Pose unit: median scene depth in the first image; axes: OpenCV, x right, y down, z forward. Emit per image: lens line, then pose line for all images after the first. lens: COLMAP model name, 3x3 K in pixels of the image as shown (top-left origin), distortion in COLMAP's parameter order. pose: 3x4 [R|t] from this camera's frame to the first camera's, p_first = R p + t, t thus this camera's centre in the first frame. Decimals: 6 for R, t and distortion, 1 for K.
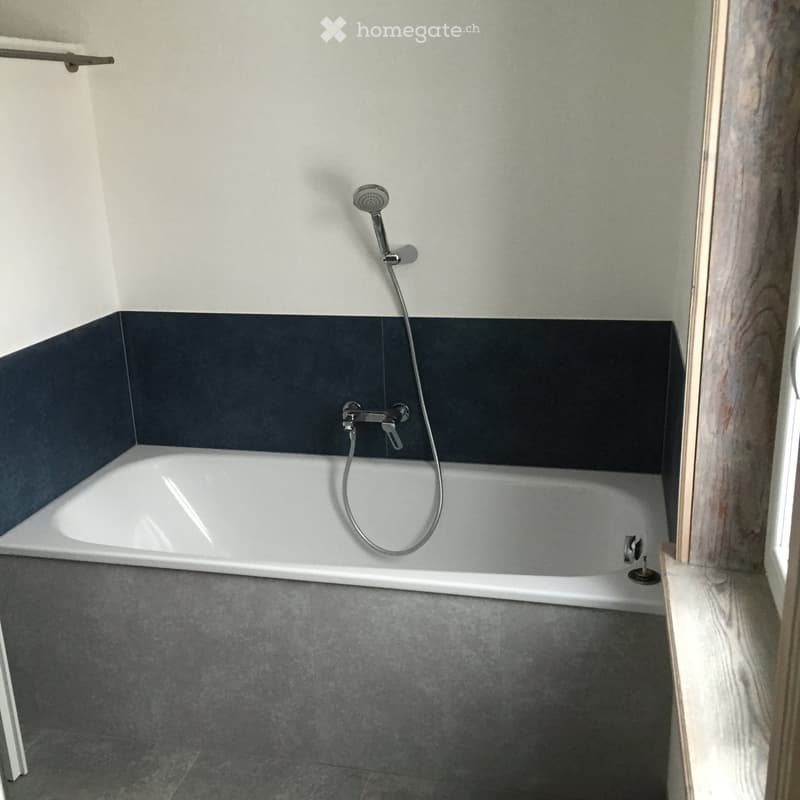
lens RADIAL K [[925.6, 0, 400.5], [0, 925.6, 398.9], [0, 0, 1]] dist [0.030409, 0.000000]
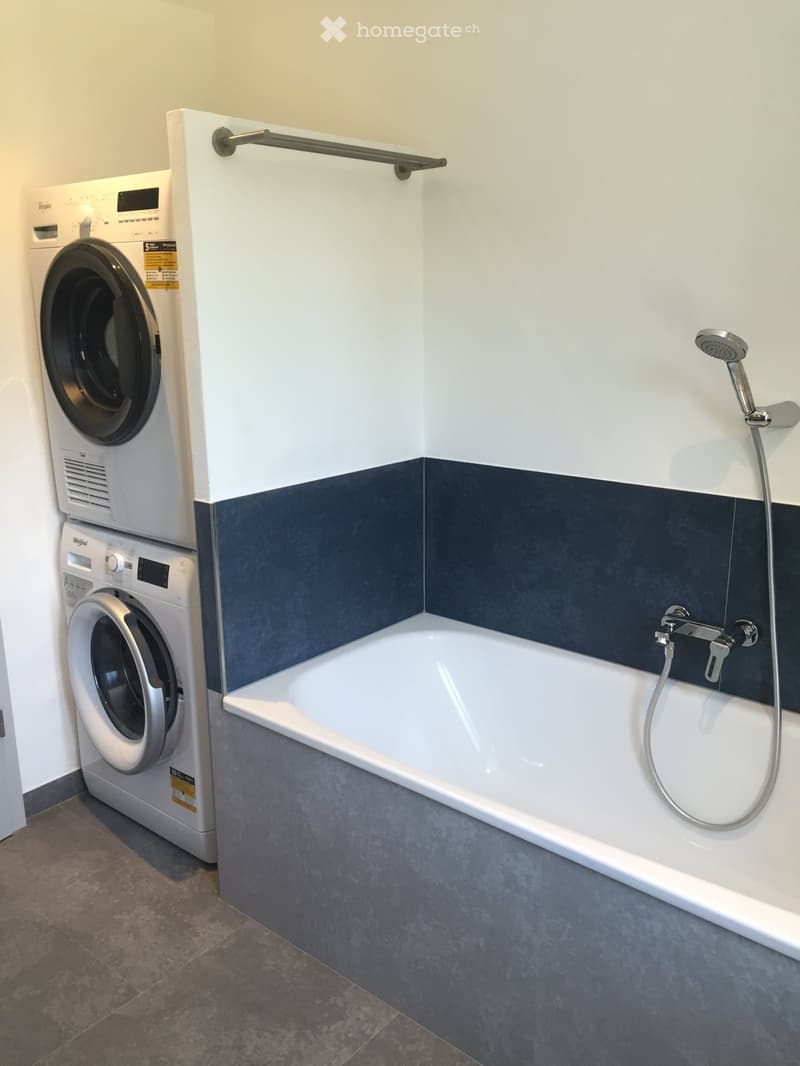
lens RADIAL K [[915.0, 0, 398.7], [0, 915.0, 537.9], [0, 0, 1]] dist [0.058430, -0.065378]
pose [[0.891809, 0.137076, -0.431146, 0.063263], [-0.152576, 0.988291, -0.001386, -0.017300], [0.425908, 0.067018, 0.902281, 0.249350]]
